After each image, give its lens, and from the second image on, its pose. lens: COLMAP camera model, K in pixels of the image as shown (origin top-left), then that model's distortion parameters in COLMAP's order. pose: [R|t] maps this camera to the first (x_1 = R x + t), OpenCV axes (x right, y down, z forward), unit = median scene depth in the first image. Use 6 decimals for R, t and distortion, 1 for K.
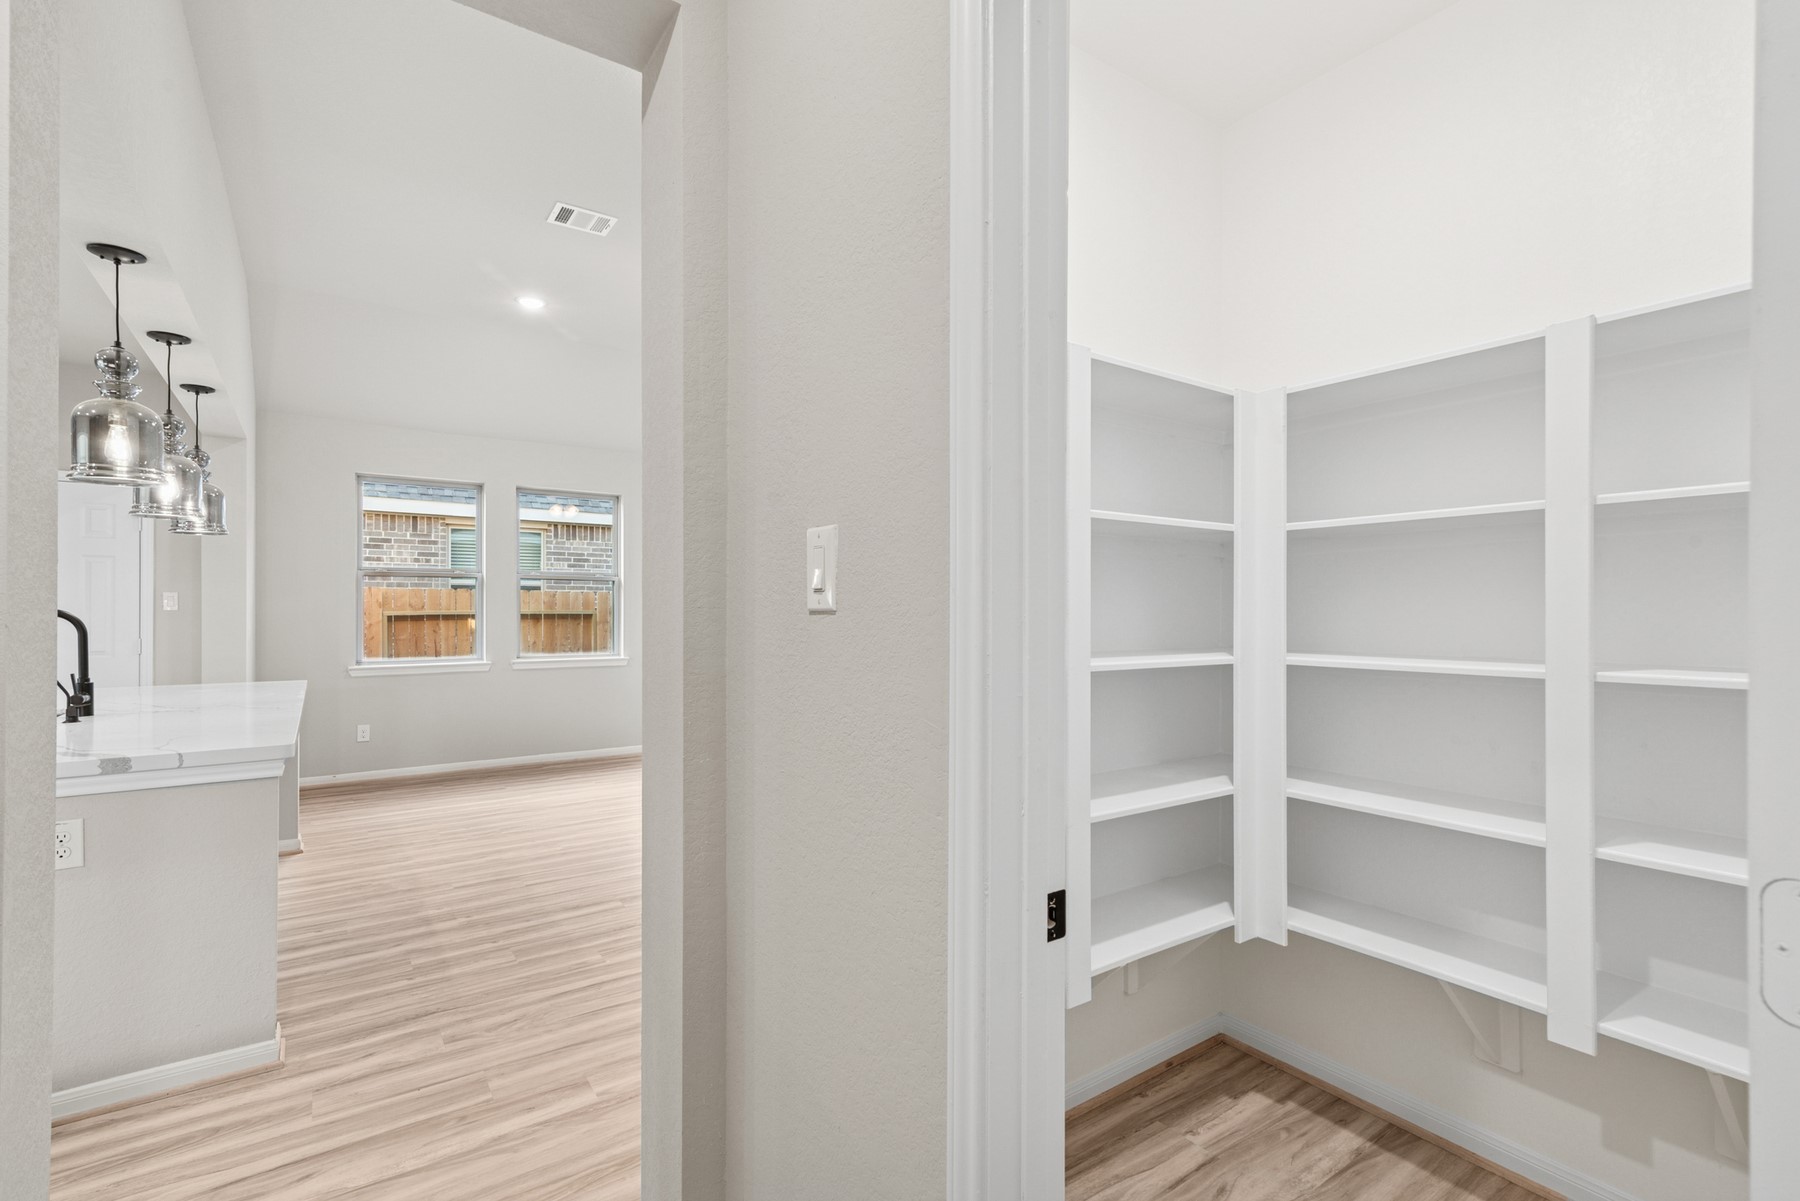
lens RADIAL K [[809.0, 0, 893.6], [0, 809.0, 608.2], [0, 0, 1]] dist [0.013781, 0.000227]
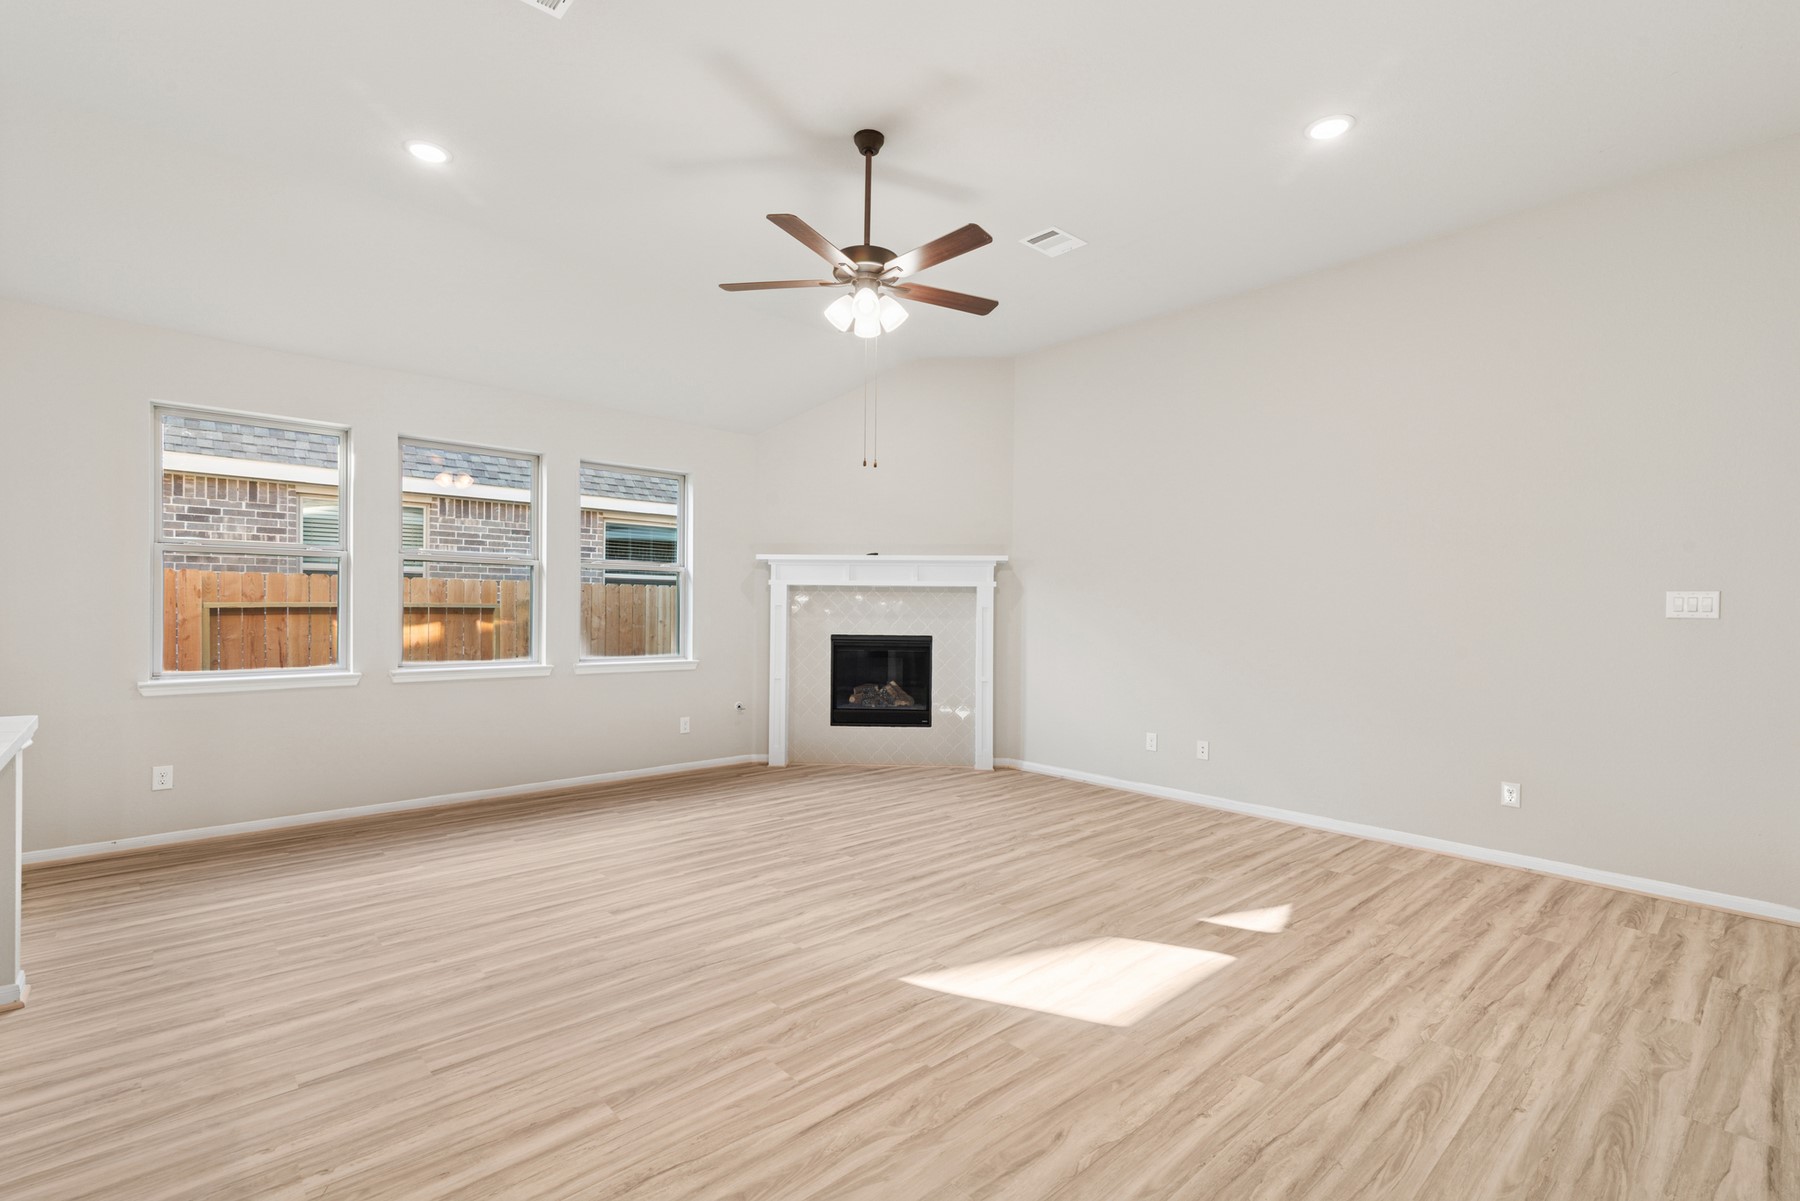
lens RADIAL K [[809.0, 0, 893.6], [0, 809.0, 608.2], [0, 0, 1]] dist [0.013781, 0.000227]
pose [[0.991846, 0.009639, 0.127080, -0.080989], [-0.010320, 0.999936, 0.004701, -0.000606], [-0.127027, -0.005974, 0.991881, 0.151334]]
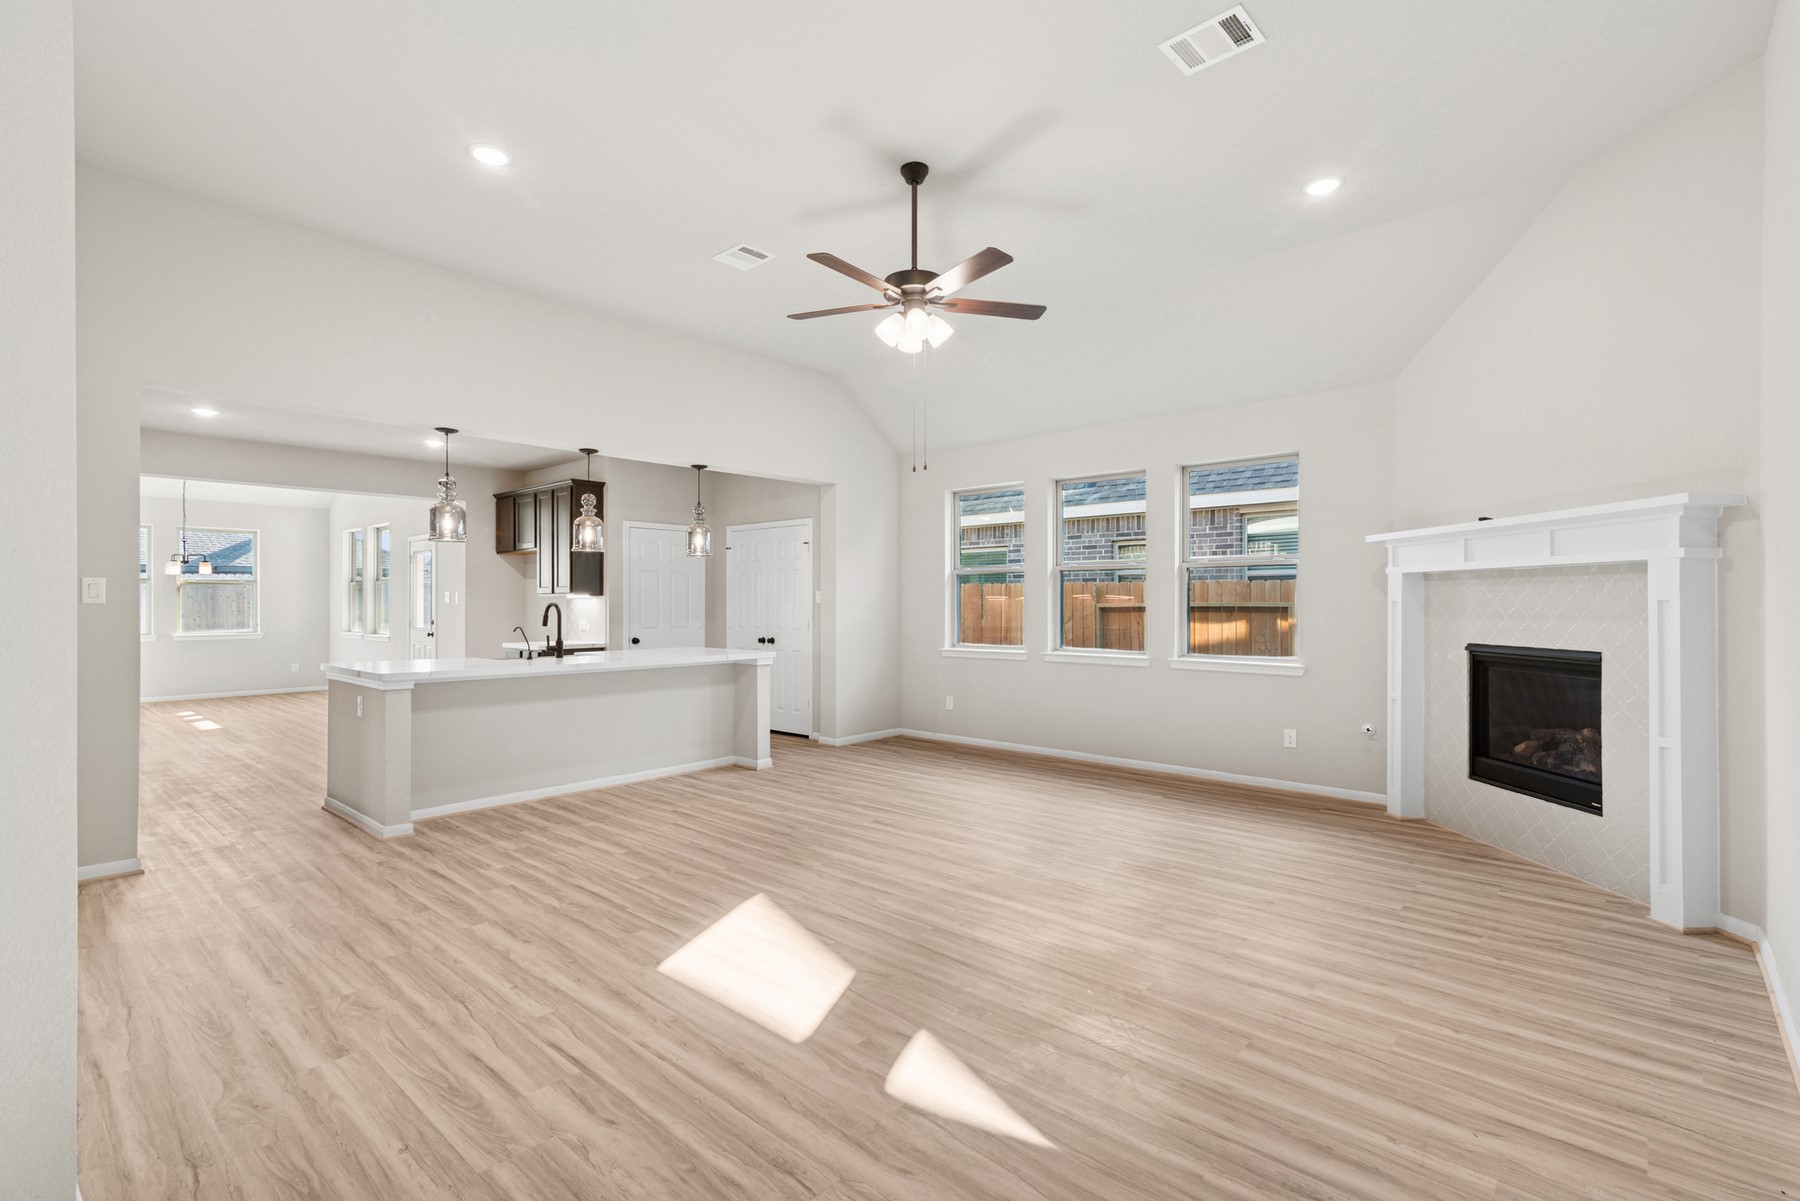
lens RADIAL K [[819.3, 0, 904.5], [0, 819.3, 592.1], [0, 0, 1]] dist [0.012737, 0.000124]
pose [[0.240392, -0.012731, -0.970592, 0.349375], [0.002909, 0.999919, -0.012395, 0.001105], [0.970671, 0.000156, 0.240410, 0.422559]]
